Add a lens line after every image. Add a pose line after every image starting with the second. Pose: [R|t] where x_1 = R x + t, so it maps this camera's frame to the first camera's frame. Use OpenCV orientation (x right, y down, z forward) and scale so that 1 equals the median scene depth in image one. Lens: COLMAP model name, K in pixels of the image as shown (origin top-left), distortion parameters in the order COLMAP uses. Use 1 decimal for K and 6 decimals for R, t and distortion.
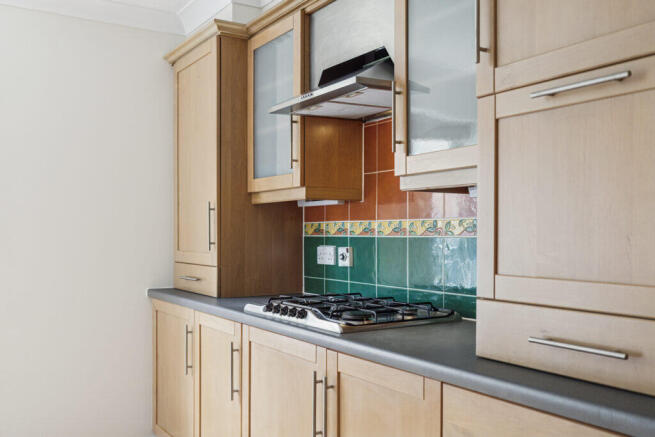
lens RADIAL K [[630.6, 0, 337.2], [0, 630.6, 235.6], [0, 0, 1]] dist [0.012800, 0.000000]
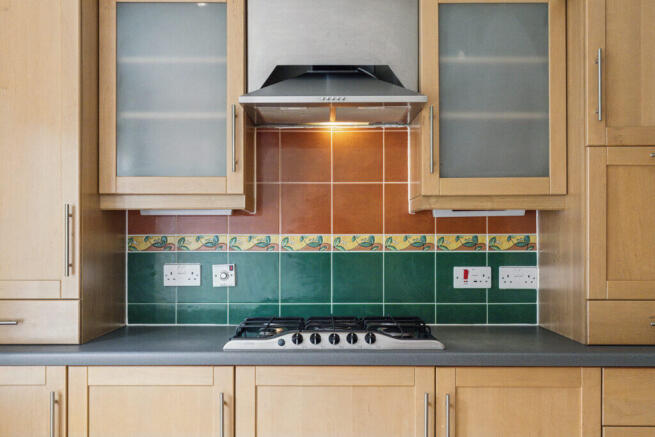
lens RADIAL K [[630.6, 0, 334.1], [0, 630.6, 238.9], [0, 0, 1]] dist [0.012800, 0.000000]
pose [[0.540692, -0.000887, 0.841220, -0.620181], [0.006030, 0.999978, -0.002821, -0.012850], [-0.841199, 0.006598, 0.540686, 0.391571]]
